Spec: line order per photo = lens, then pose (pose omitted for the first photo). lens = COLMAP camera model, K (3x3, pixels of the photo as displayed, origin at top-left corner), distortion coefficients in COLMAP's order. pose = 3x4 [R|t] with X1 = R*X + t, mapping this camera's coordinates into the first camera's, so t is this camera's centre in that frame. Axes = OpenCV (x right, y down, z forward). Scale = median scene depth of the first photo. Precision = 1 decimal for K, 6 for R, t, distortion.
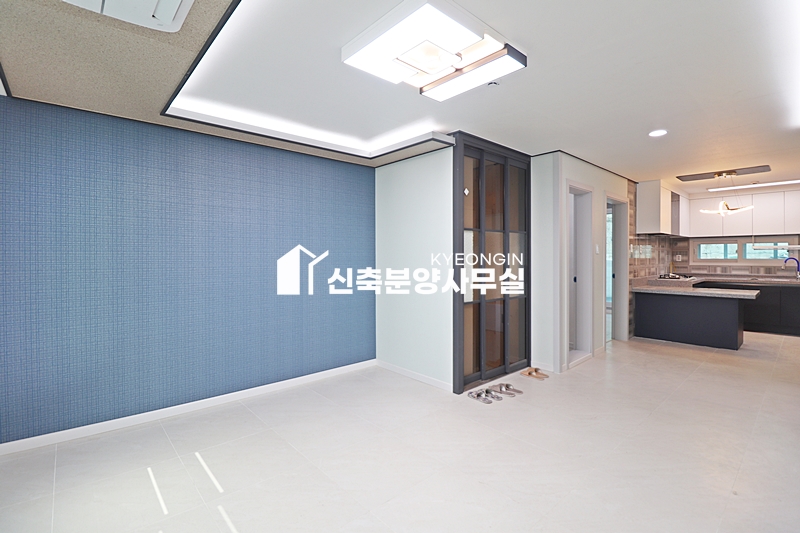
lens RADIAL K [[372.0, 0, 414.4], [0, 372.0, 258.7], [0, 0, 1]] dist [-0.005170, -0.009280]
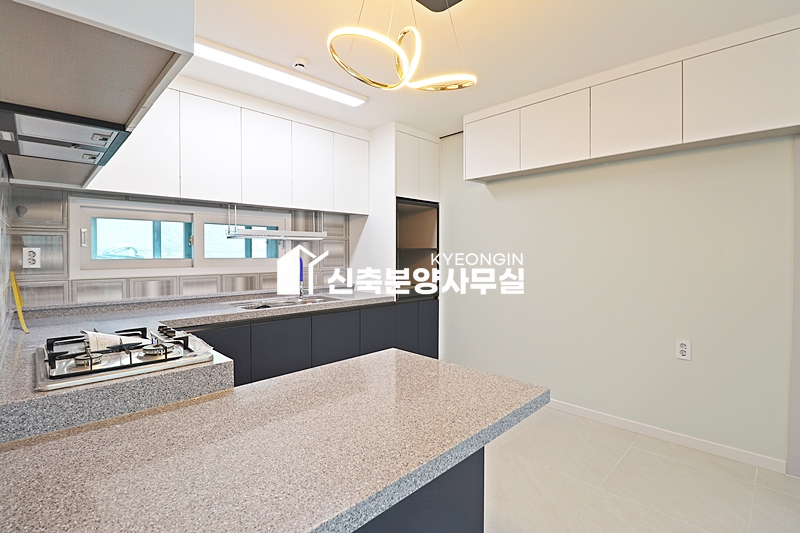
lens RADIAL K [[372.0, 0, 393.0], [0, 372.0, 260.5], [0, 0, 1]] dist [-0.005170, -0.009280]
pose [[-0.017337, -0.016227, 0.999718, 0.451342], [0.000076, 0.999868, 0.016230, -0.004413], [-0.999850, 0.000357, -0.017333, 0.776719]]
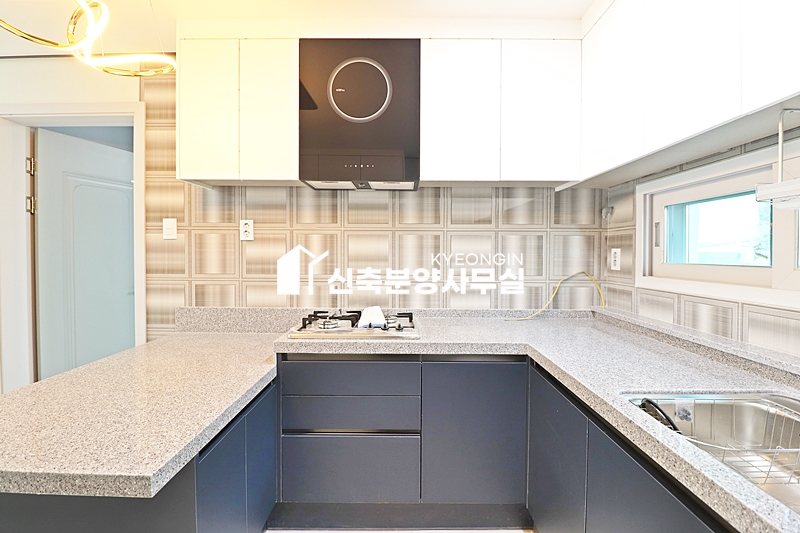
lens RADIAL K [[372.0, 0, 403.1], [0, 372.0, 261.2], [0, 0, 1]] dist [-0.005170, -0.009280]
pose [[0.733486, 0.021204, -0.679373, 0.857756], [-0.007289, 0.999701, 0.023332, -0.005882], [0.679665, -0.012162, 0.733422, 0.741866]]
